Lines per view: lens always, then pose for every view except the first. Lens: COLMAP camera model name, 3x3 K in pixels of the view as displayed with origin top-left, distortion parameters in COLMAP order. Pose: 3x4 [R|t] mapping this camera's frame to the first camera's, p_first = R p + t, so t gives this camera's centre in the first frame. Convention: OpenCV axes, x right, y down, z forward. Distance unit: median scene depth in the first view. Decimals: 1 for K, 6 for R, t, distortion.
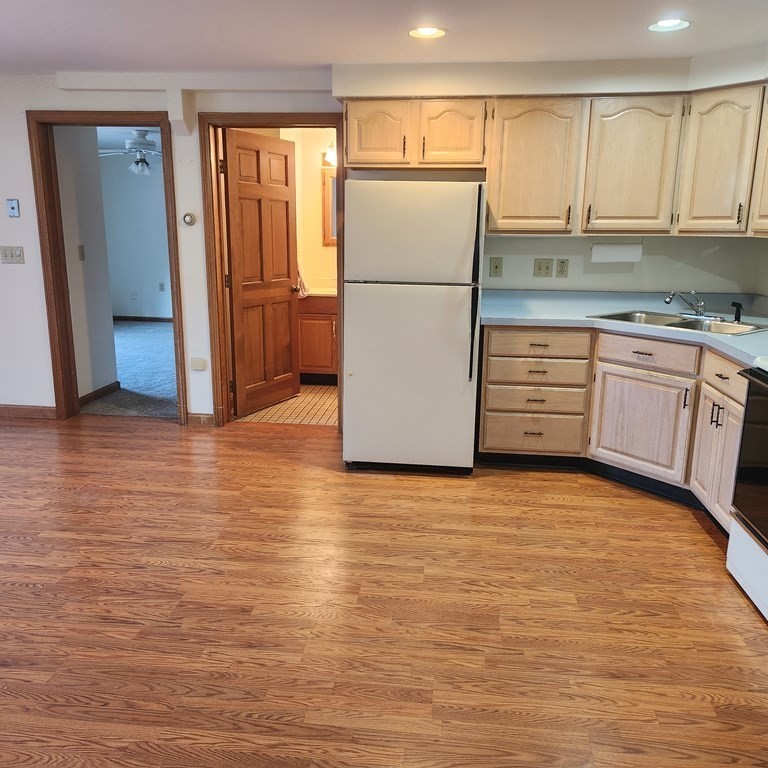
lens RADIAL K [[674.3, 0, 393.0], [0, 674.3, 365.7], [0, 0, 1]] dist [0.061469, -0.024372]
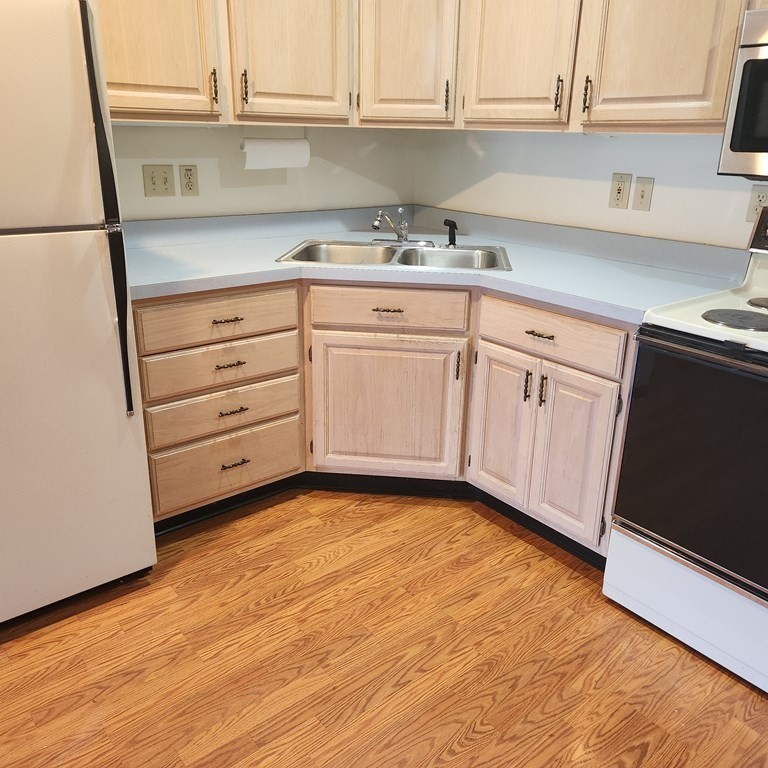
lens RADIAL K [[674.3, 0, 393.0], [0, 674.3, 365.7], [0, 0, 1]] dist [0.061469, -0.024372]
pose [[0.704925, -0.229606, 0.671091, -0.081249], [0.130990, 0.972022, 0.194972, -0.087359], [-0.697082, -0.049534, 0.715279, 0.483592]]
